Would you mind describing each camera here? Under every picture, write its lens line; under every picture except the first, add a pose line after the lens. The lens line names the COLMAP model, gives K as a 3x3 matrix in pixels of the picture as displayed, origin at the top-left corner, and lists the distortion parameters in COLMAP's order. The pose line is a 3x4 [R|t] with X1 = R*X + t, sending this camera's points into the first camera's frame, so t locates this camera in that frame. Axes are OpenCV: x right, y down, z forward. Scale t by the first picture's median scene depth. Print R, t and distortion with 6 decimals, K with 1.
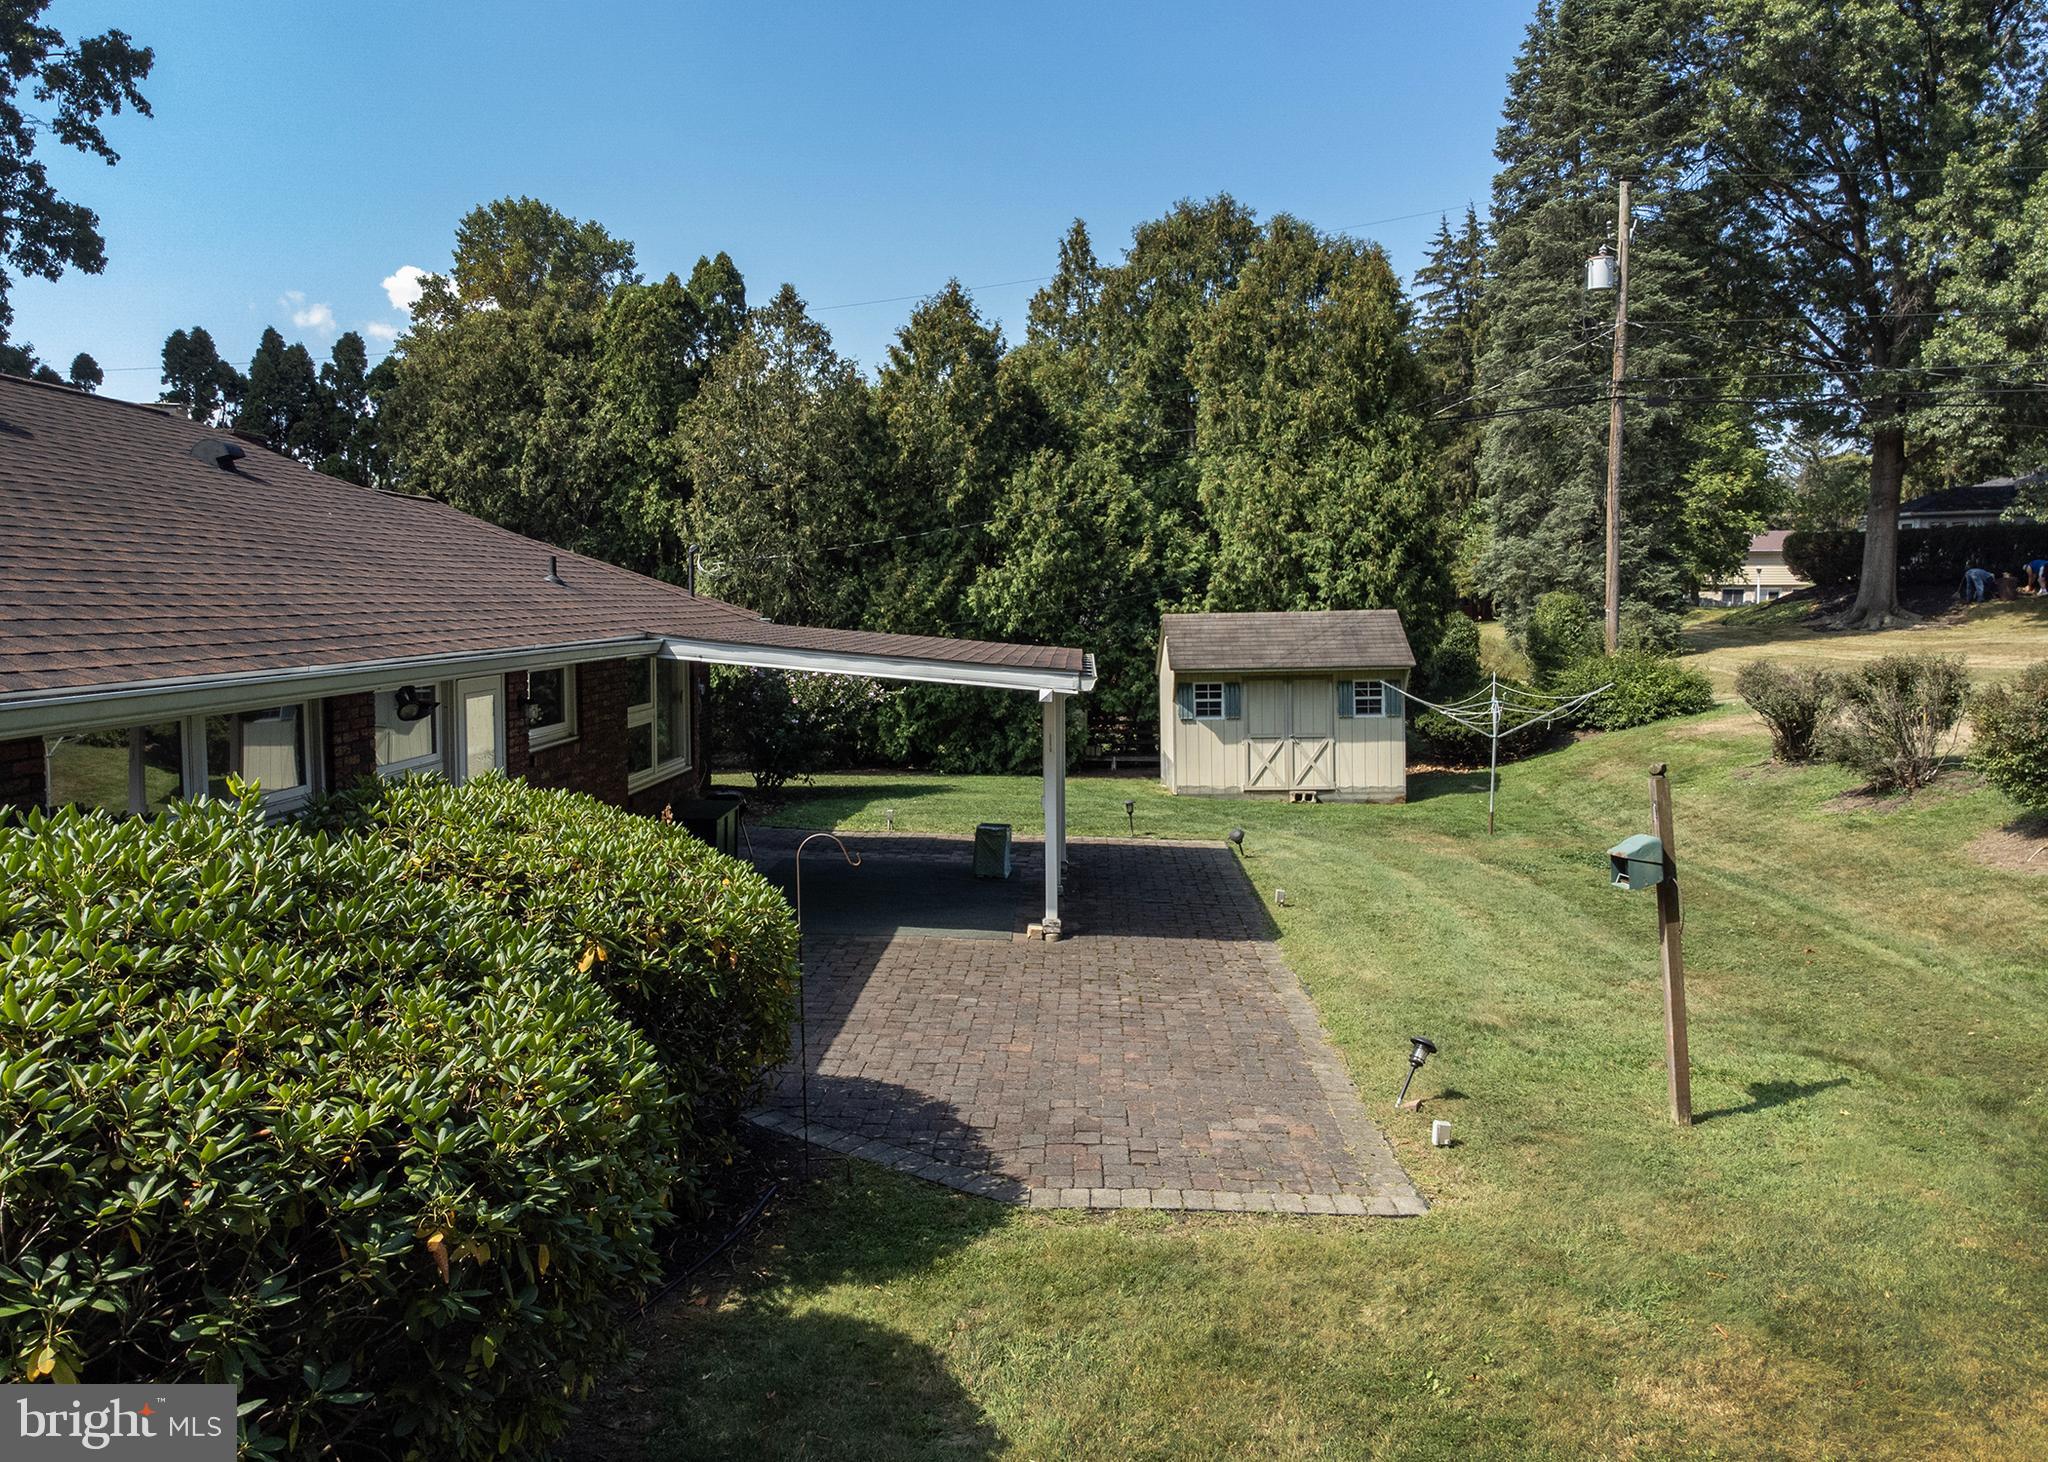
lens RADIAL K [[1602.7, 0, 1022.3], [0, 1602.7, 807.8], [0, 0, 1]] dist [-0.000566, 0.001533]
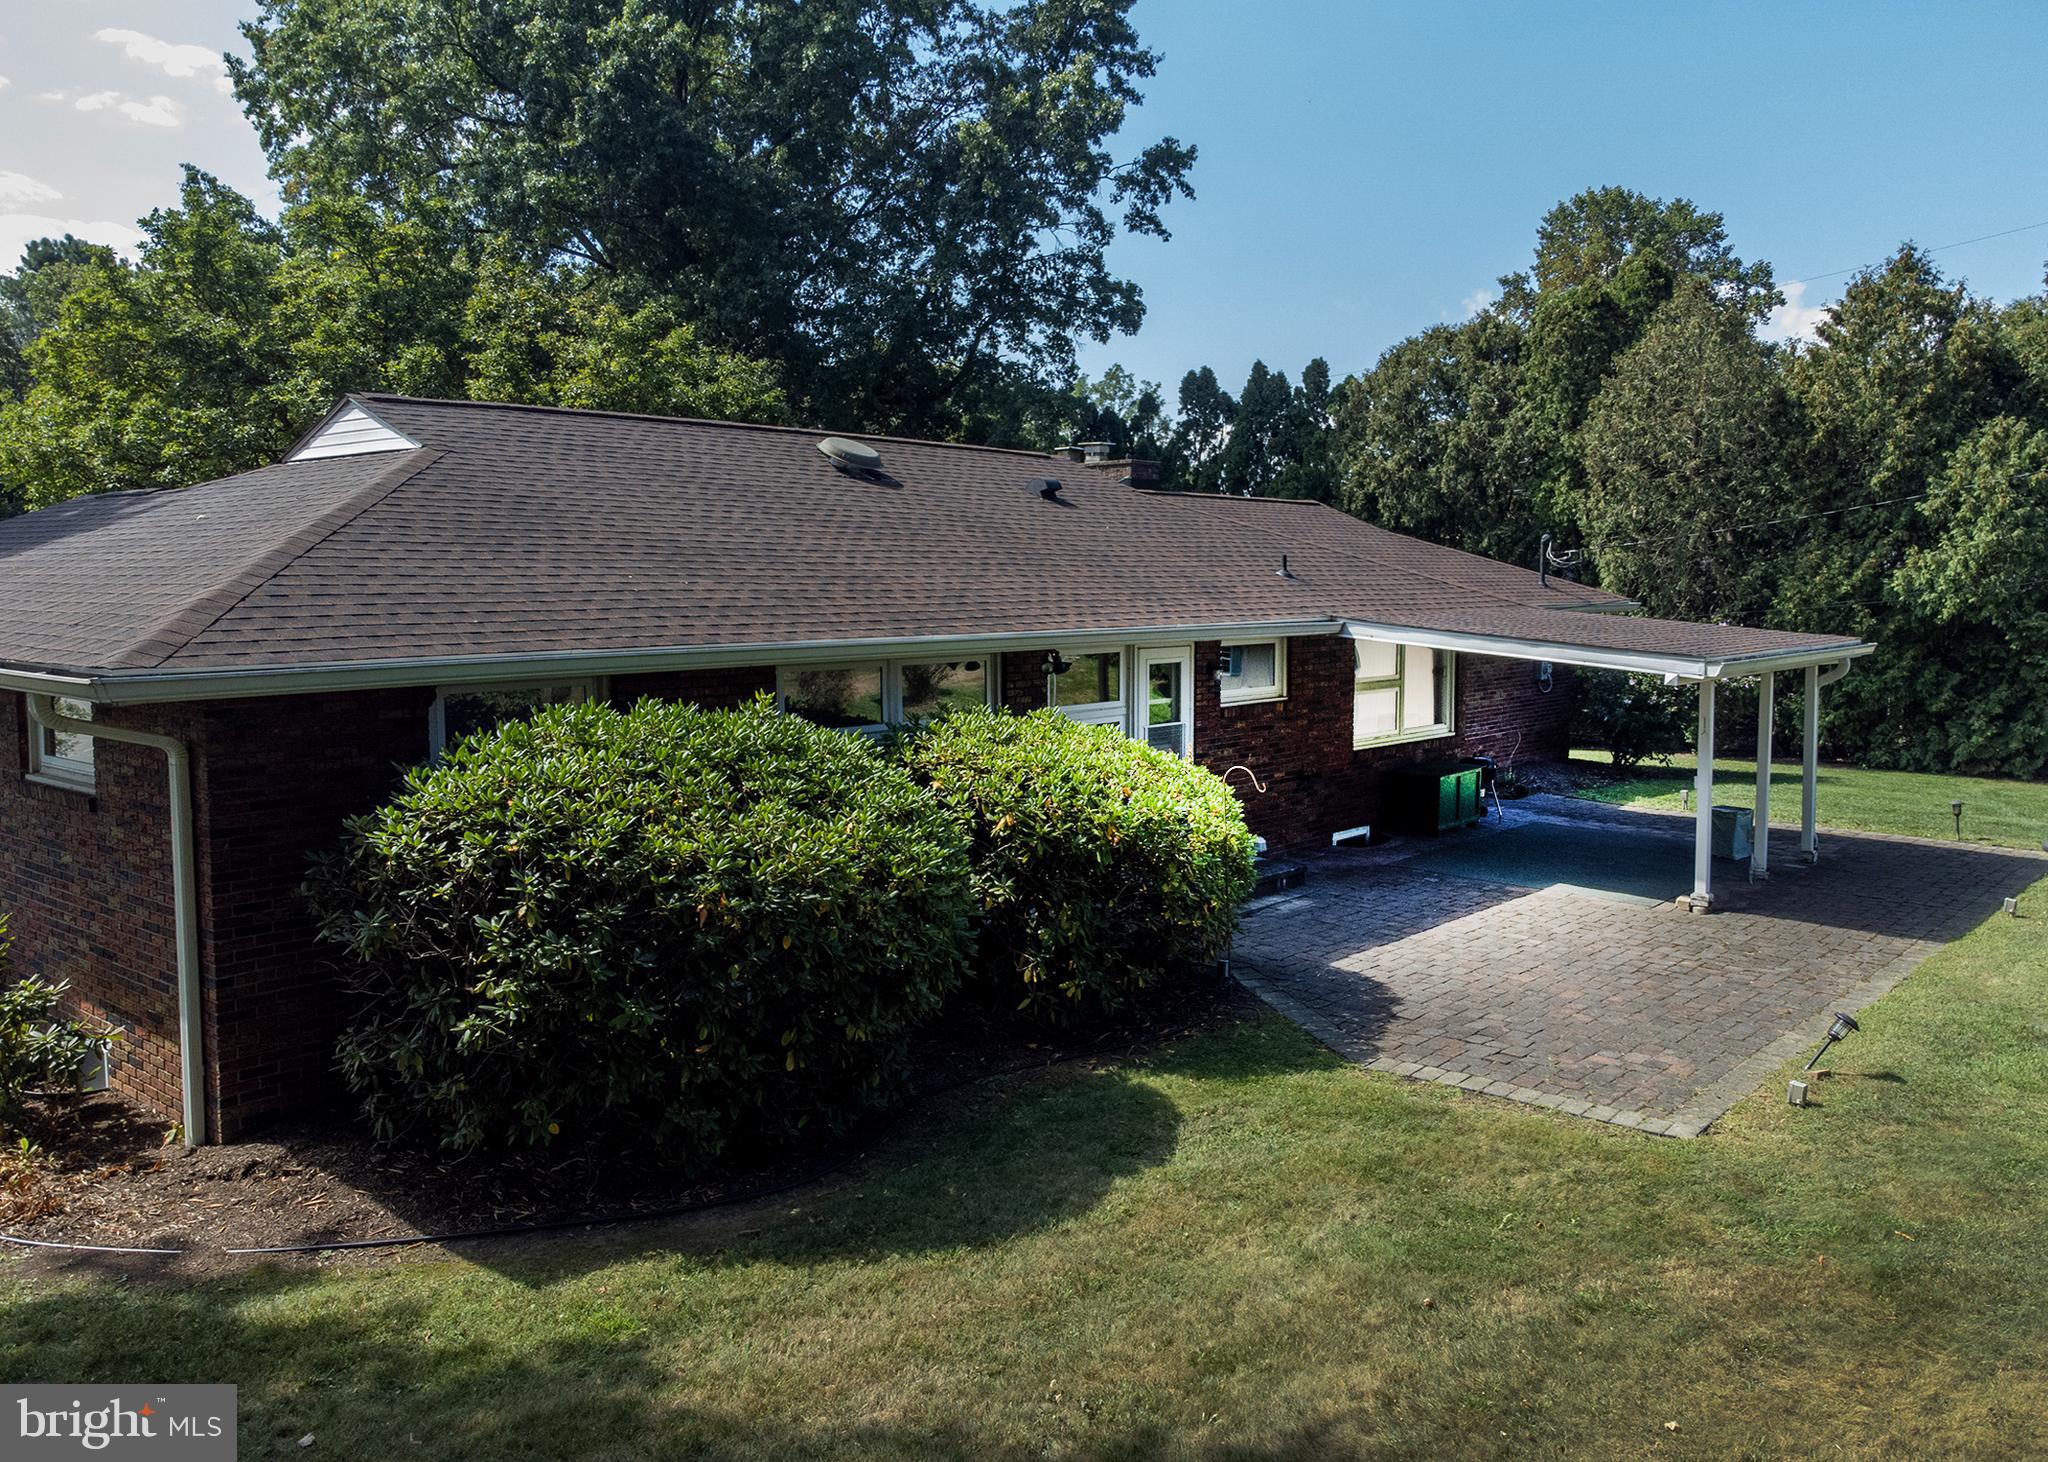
lens RADIAL K [[1602.7, 0, 1022.3], [0, 1602.7, 807.8], [0, 0, 1]] dist [-0.000566, 0.001533]
pose [[0.777787, 0.085018, -0.622752, 0.176441], [-0.077350, 0.996225, 0.039399, 0.003931], [0.623751, 0.017526, 0.781427, -0.055626]]
